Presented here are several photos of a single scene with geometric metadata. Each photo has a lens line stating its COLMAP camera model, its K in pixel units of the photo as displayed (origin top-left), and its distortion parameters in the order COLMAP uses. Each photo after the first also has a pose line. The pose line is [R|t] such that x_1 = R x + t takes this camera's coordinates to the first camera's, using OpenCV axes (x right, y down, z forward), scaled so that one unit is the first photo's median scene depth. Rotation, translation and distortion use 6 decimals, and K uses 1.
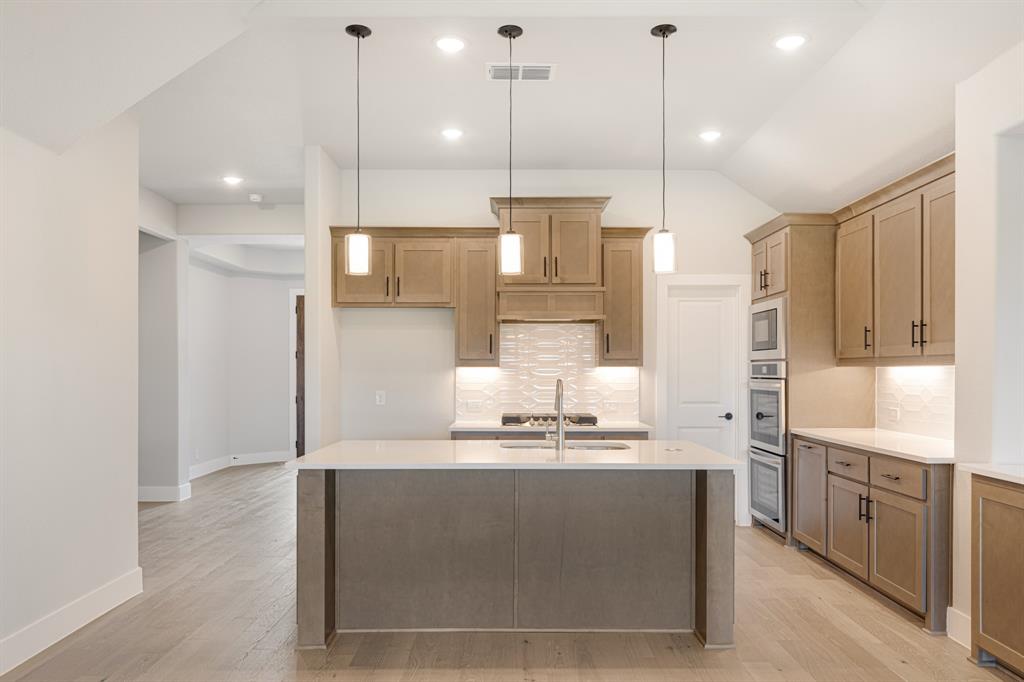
lens RADIAL K [[737.7, 0, 514.0], [0, 737.7, 372.9], [0, 0, 1]] dist [0.004867, -0.005356]
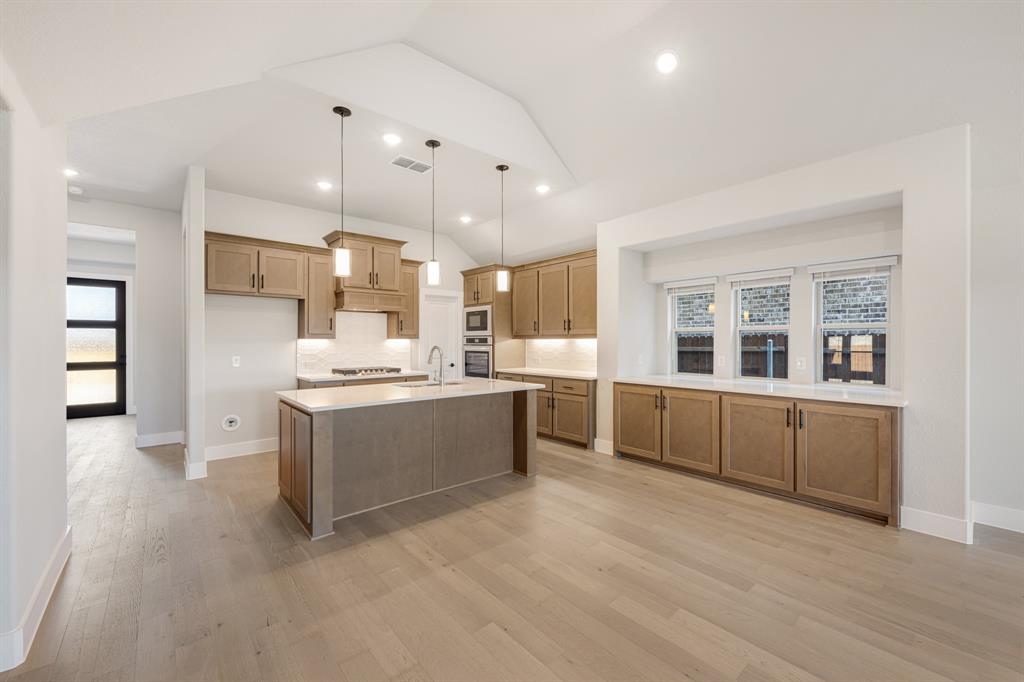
lens RADIAL K [[407.9, 0, 511.5], [0, 407.9, 342.1], [0, 0, 1]] dist [0.001398, 0.000817]
pose [[0.761478, -0.002354, 0.648187, -0.309958], [0.003692, 0.999993, -0.000705, 0.000600], [-0.648181, 0.002930, 0.761481, 0.102264]]
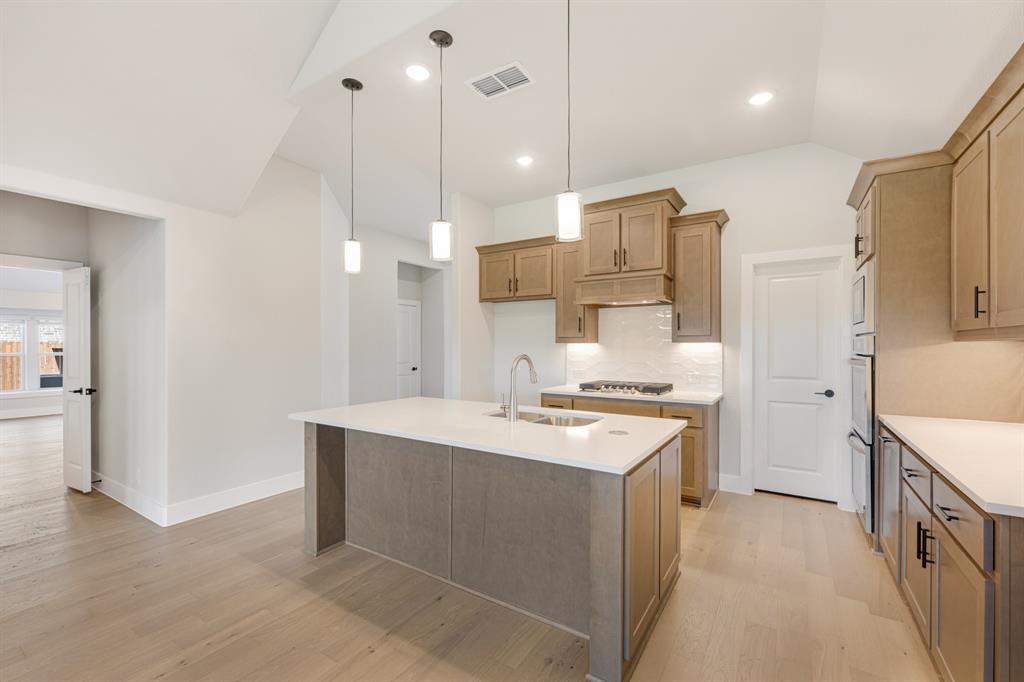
lens RADIAL K [[430.3, 0, 507.2], [0, 430.3, 347.2], [0, 0, 1]] dist [0.002183, -0.000392]
pose [[0.834553, 0.001826, -0.550925, 0.277847], [-0.001997, 0.999998, 0.000290, -0.001352], [0.550925, 0.000858, 0.834555, 0.333010]]
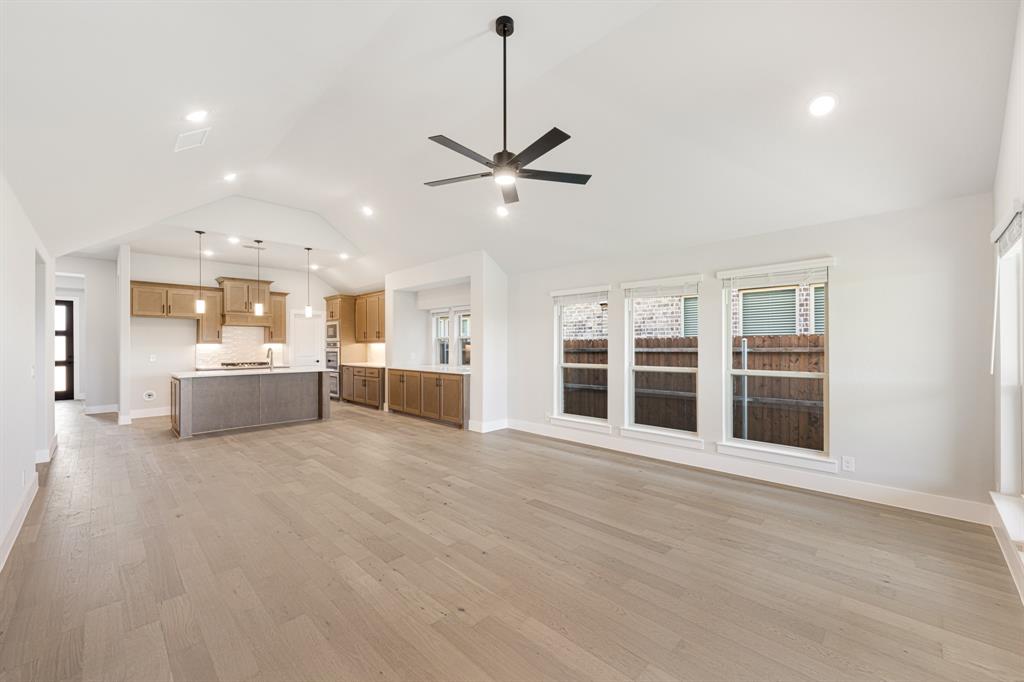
lens RADIAL K [[407.9, 0, 514.3], [0, 407.9, 342.5], [0, 0, 1]] dist [0.001398, 0.000817]
pose [[0.704360, -0.000598, 0.709843, -0.314668], [0.006567, 0.999962, -0.005675, 0.001834], [-0.709812, 0.008659, 0.704338, -0.689092]]
